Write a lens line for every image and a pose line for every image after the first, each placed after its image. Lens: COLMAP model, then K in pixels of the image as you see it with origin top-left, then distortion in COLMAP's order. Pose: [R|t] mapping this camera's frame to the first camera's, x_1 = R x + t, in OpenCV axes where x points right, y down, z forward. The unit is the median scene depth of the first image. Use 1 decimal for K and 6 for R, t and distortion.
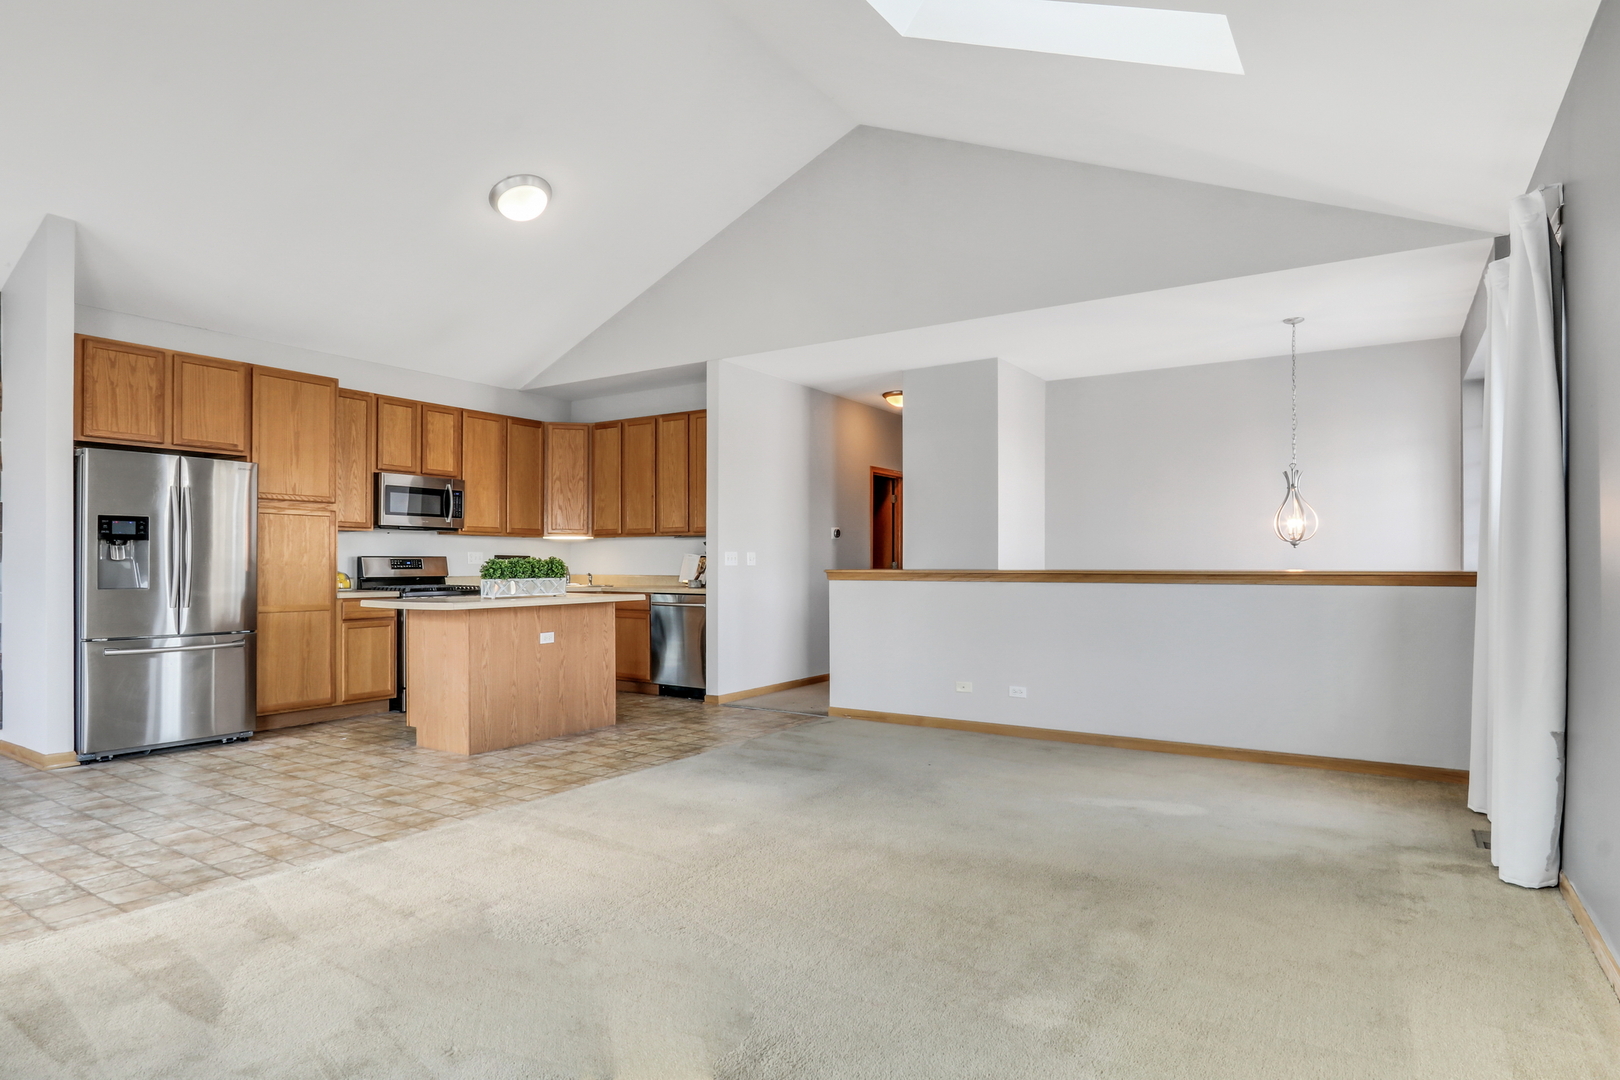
lens RADIAL K [[892.5, 0, 799.6], [0, 892.5, 563.7], [0, 0, 1]] dist [-0.023092, 0.008682]
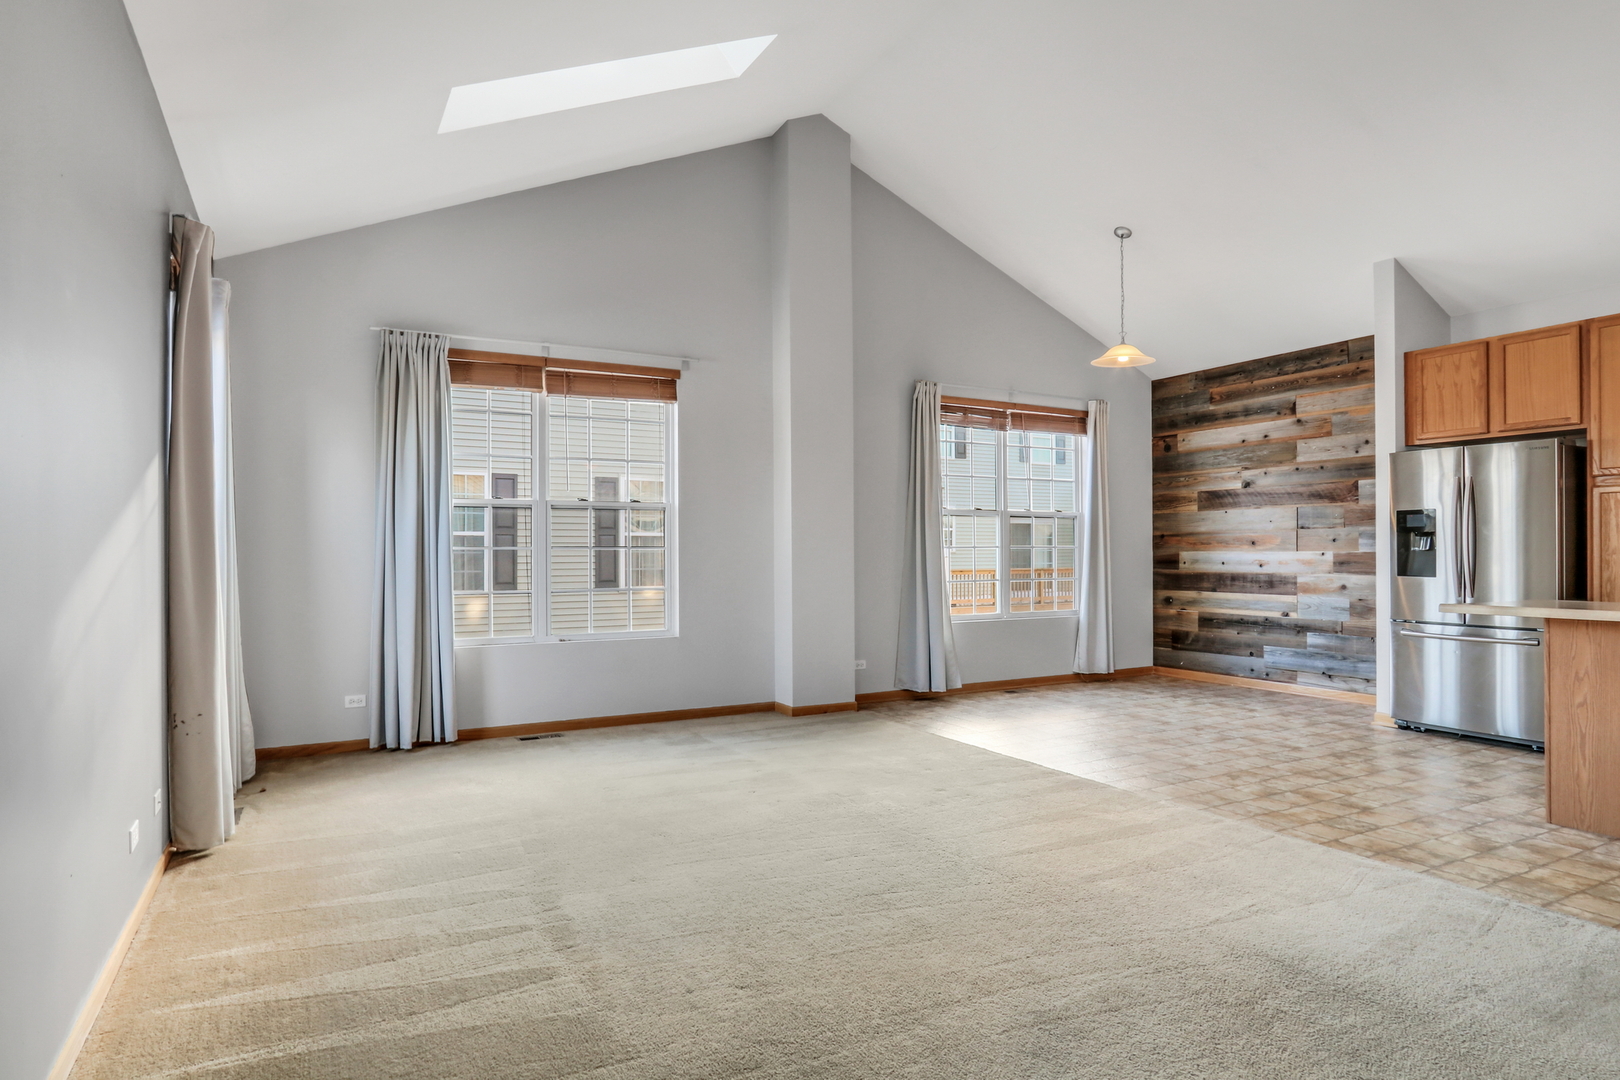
lens RADIAL K [[892.5, 0, 800.0], [0, 892.5, 550.3], [0, 0, 1]] dist [-0.023092, 0.008682]
pose [[-0.472415, -0.001319, -0.881375, 0.482152], [0.001603, 0.999996, -0.002356, -0.002179], [0.881375, -0.002525, -0.472411, 0.723188]]
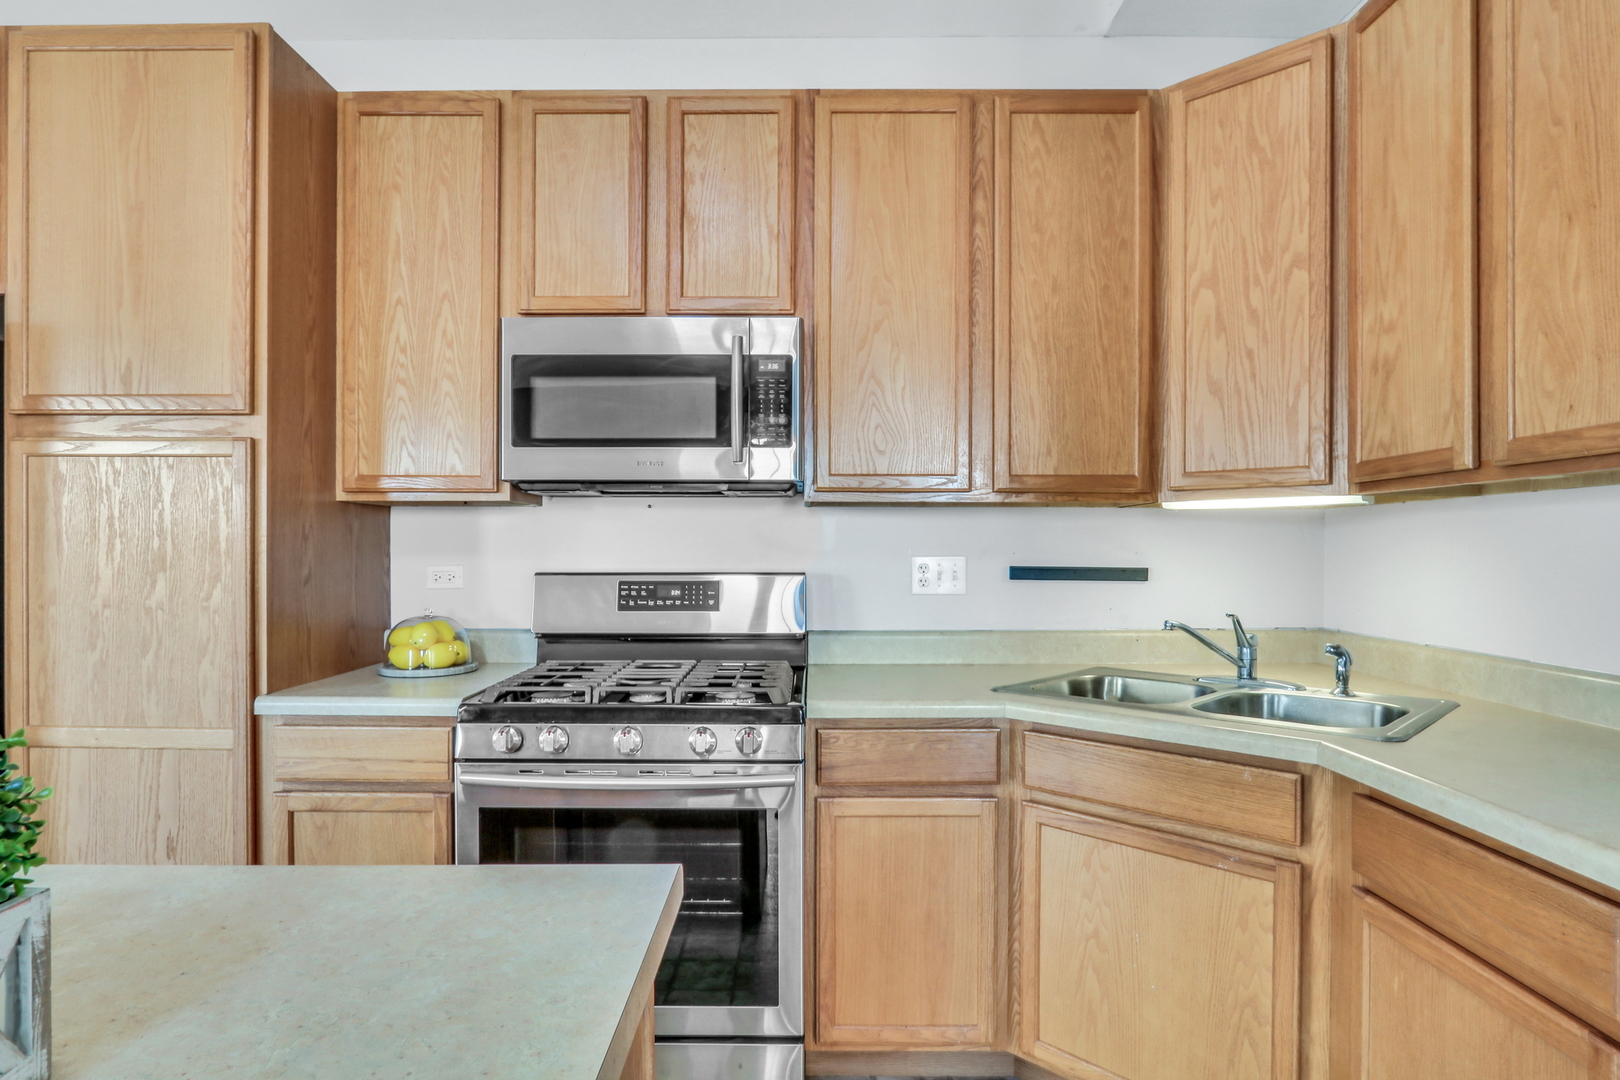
lens RADIAL K [[892.5, 0, 799.3], [0, 892.5, 551.6], [0, 0, 1]] dist [-0.023092, 0.008682]
pose [[0.541204, 0.002411, -0.840888, -0.161183], [-0.001955, 0.999997, 0.001609, -0.021051], [0.840889, 0.000773, 0.541207, 1.063340]]
